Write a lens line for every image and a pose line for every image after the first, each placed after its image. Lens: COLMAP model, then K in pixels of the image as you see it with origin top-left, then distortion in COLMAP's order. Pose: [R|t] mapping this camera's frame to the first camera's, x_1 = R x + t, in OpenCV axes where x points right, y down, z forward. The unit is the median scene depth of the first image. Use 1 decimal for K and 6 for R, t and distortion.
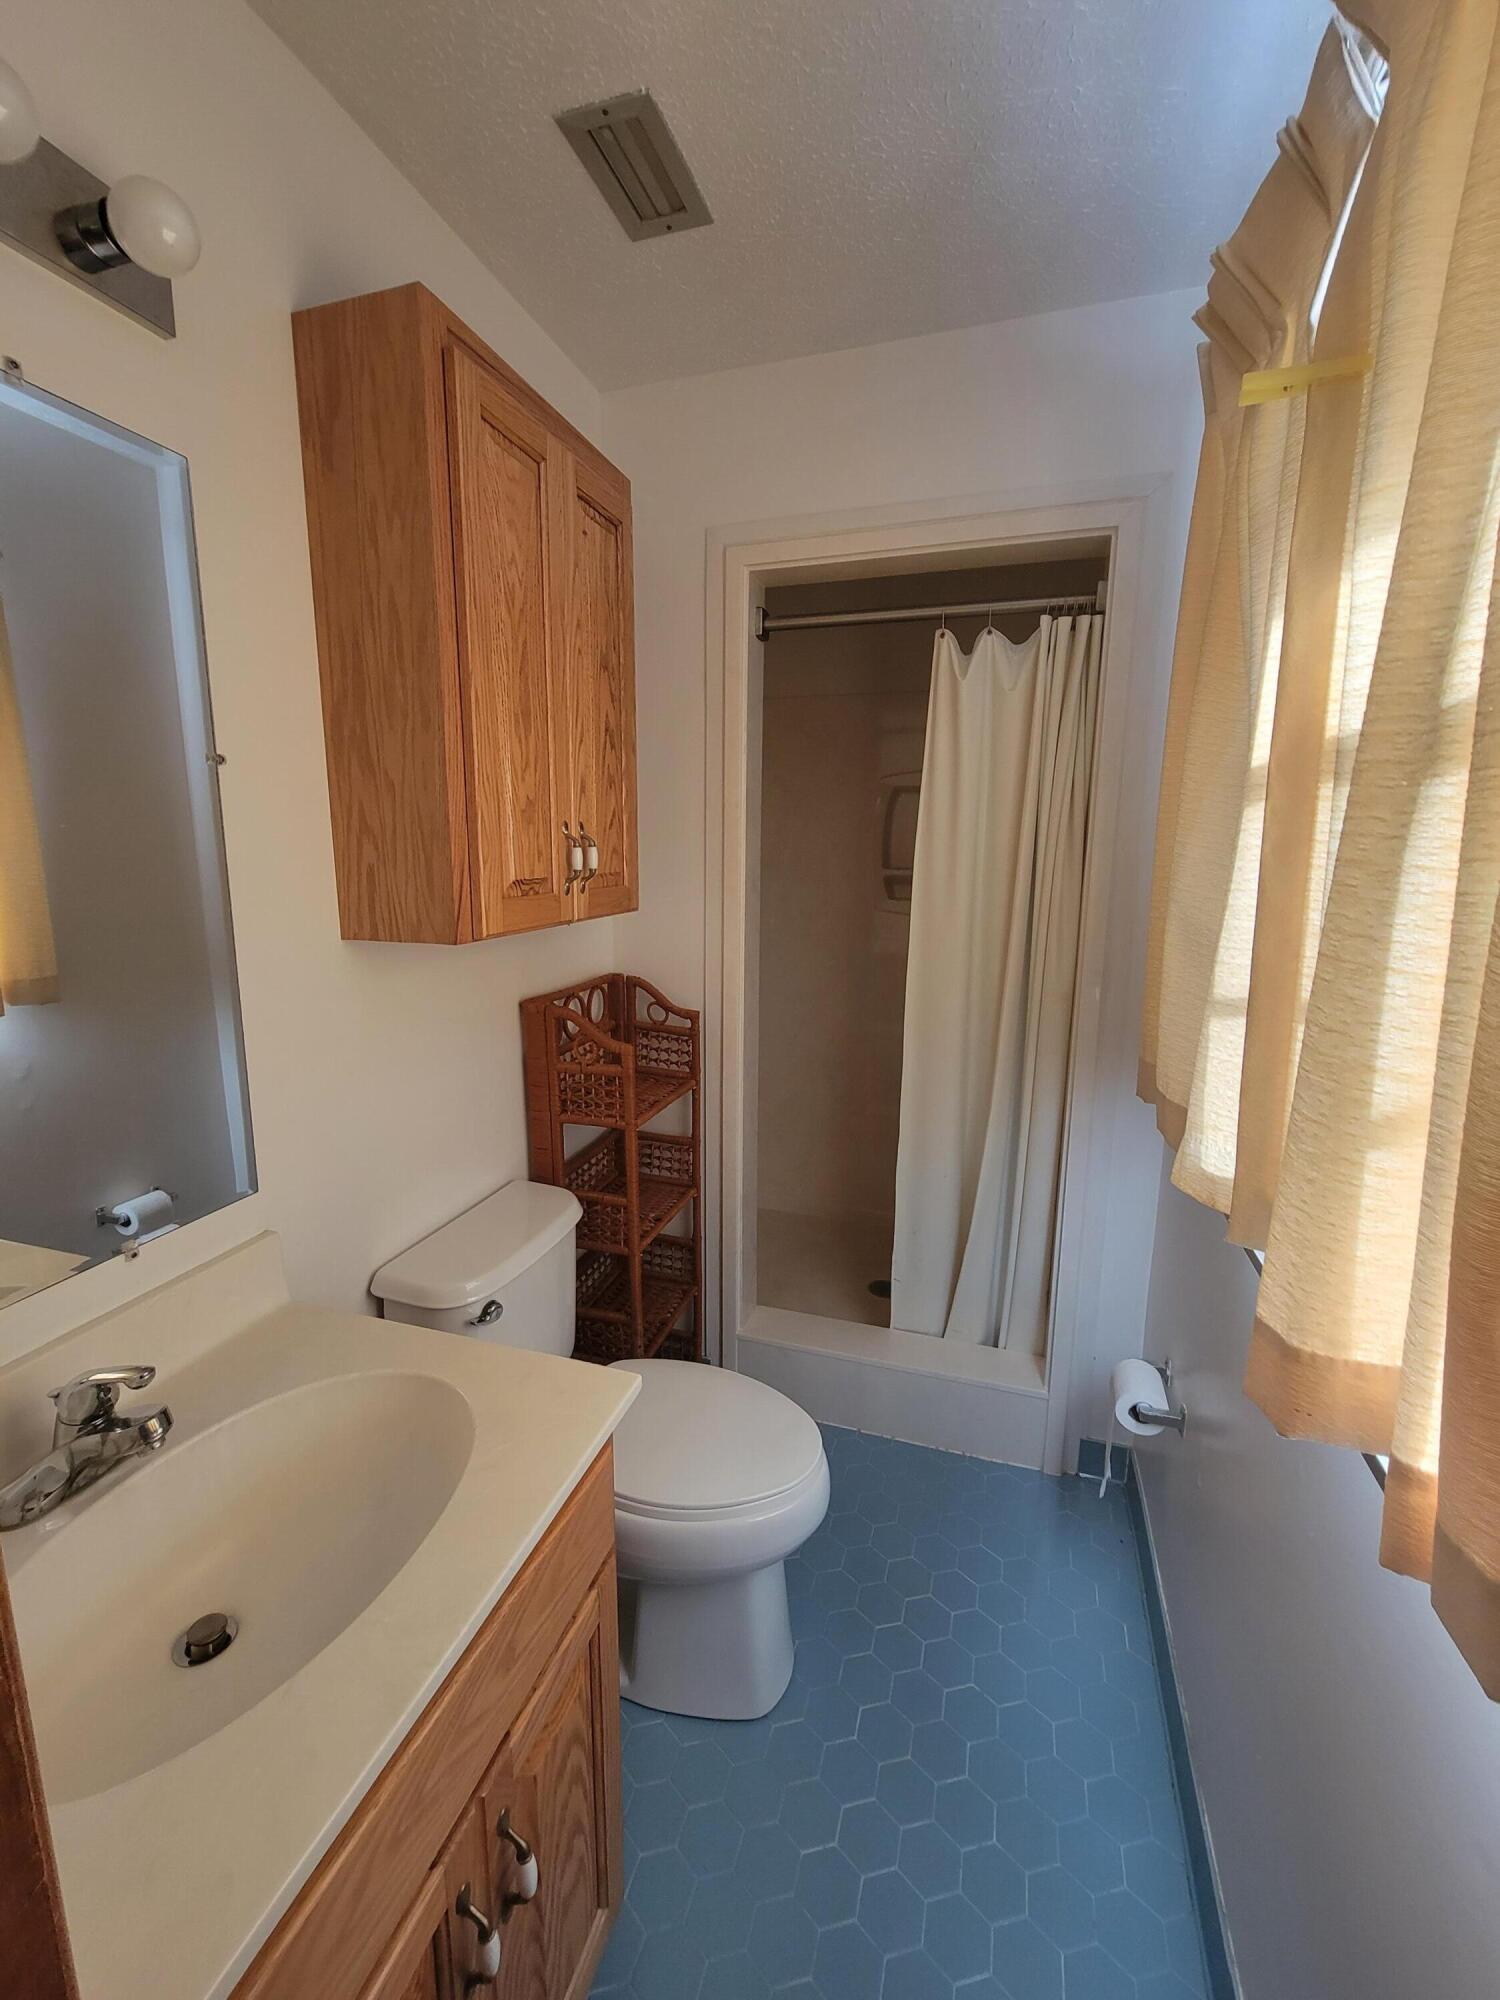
lens RADIAL K [[815.7, 0, 751.2], [0, 815.7, 988.7], [0, 0, 1]] dist [-0.002565, -0.000947]
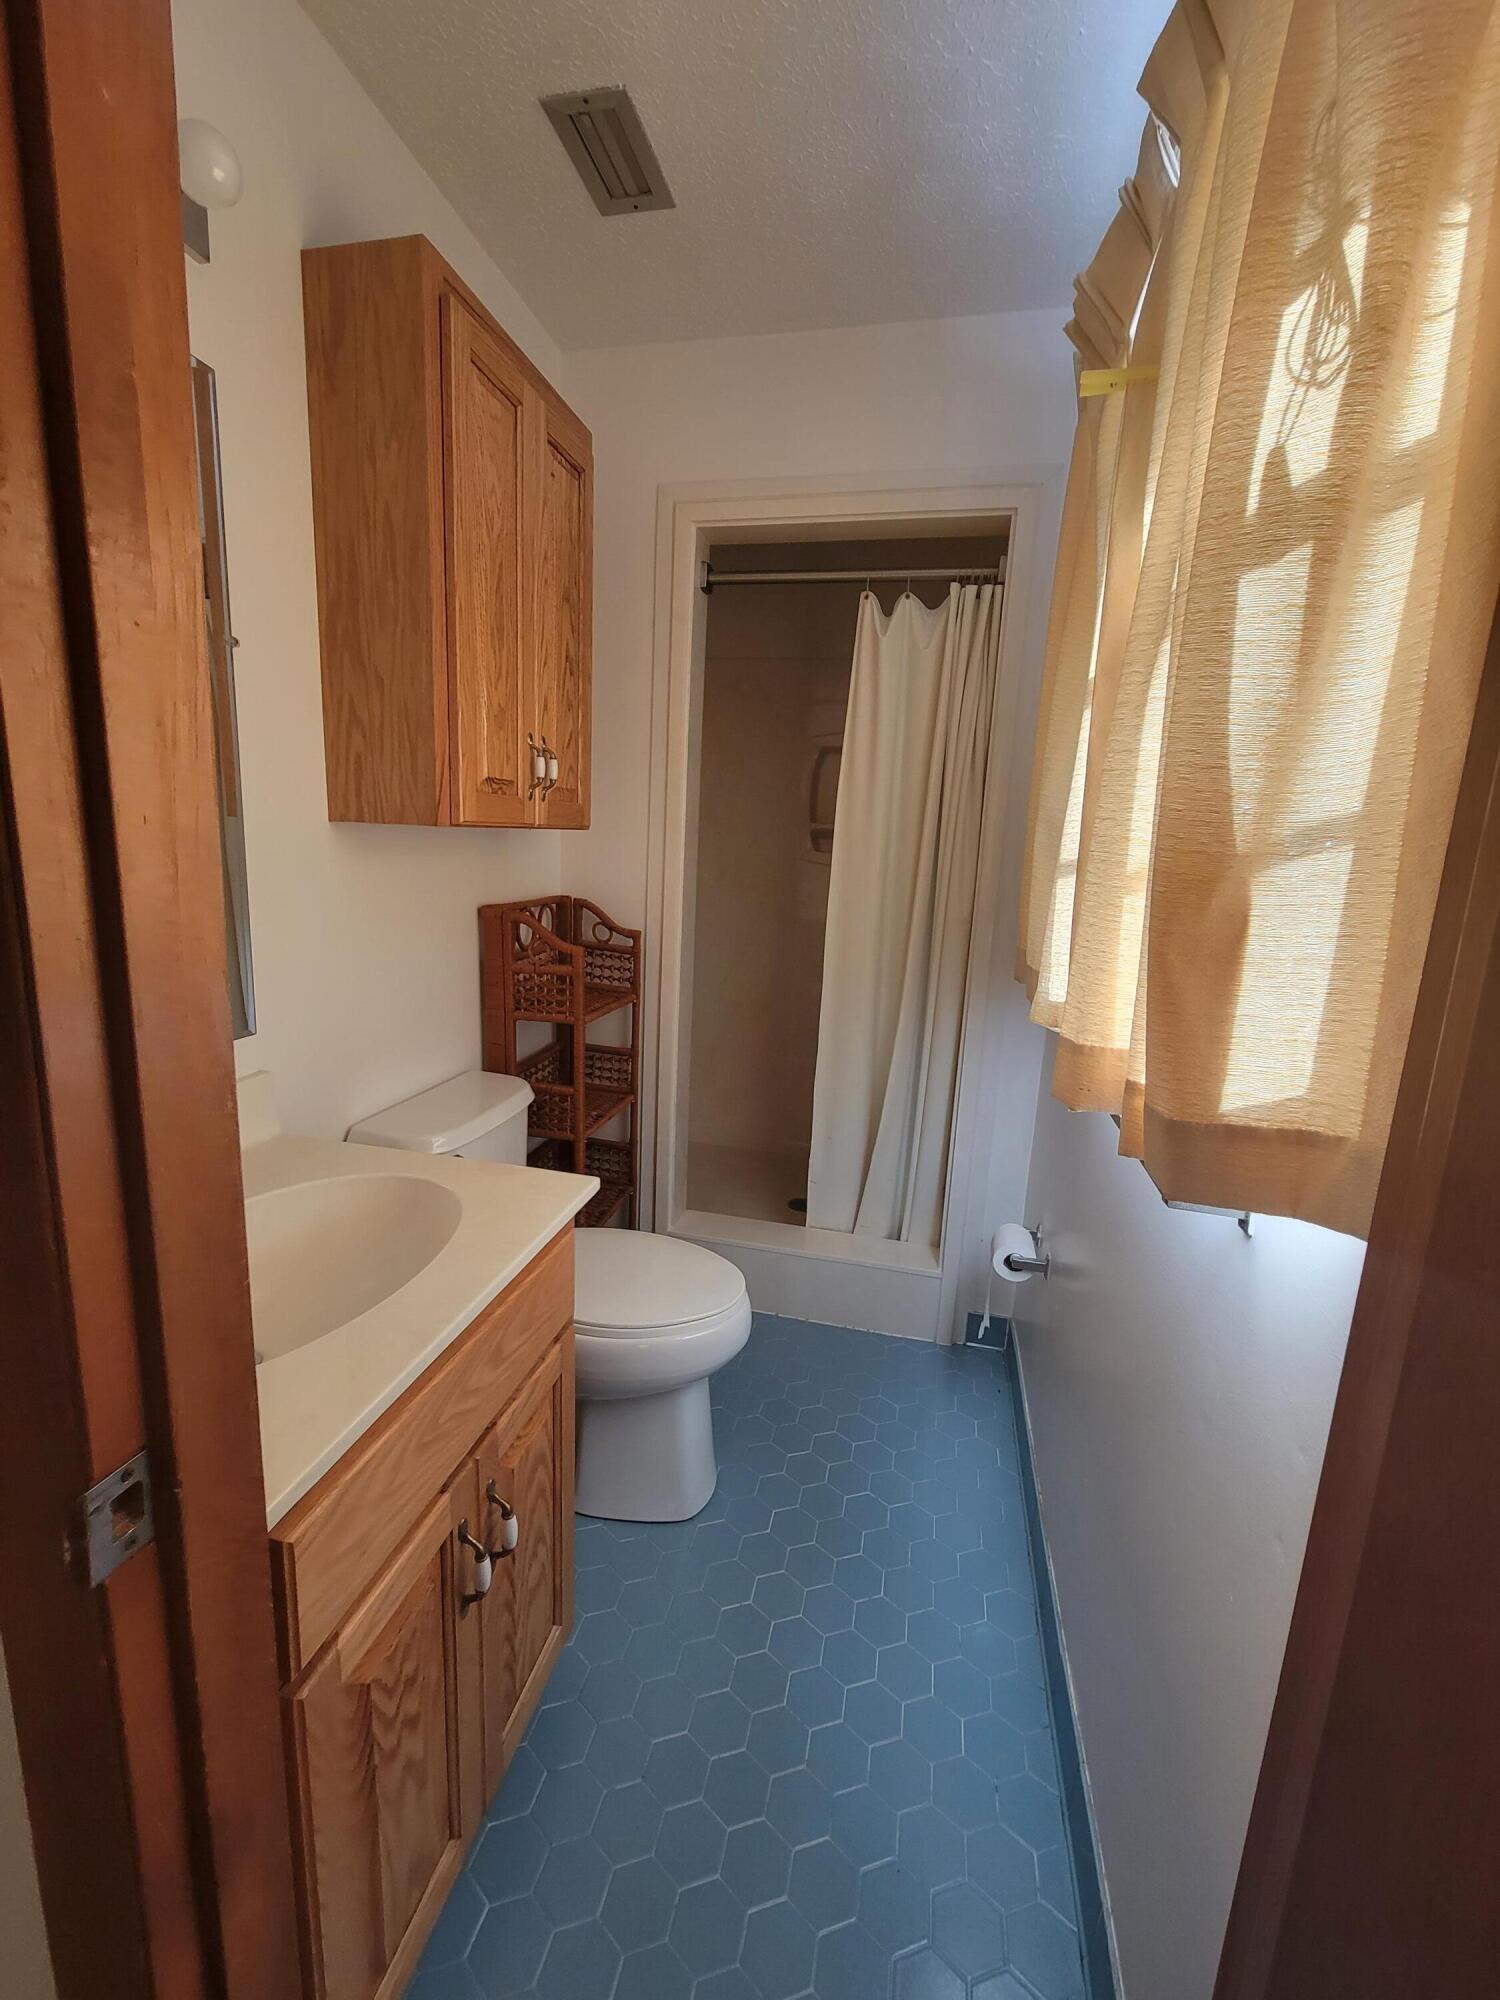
lens RADIAL K [[822.3, 0, 750.0], [0, 822.3, 1000.0], [0, 0, 1]] dist [-0.003219, -0.000913]
pose [[0.995733, 0.021410, 0.089764, -0.020571], [-0.022854, 0.999625, 0.015082, 0.137963], [-0.089408, -0.017069, 0.995849, -0.158752]]
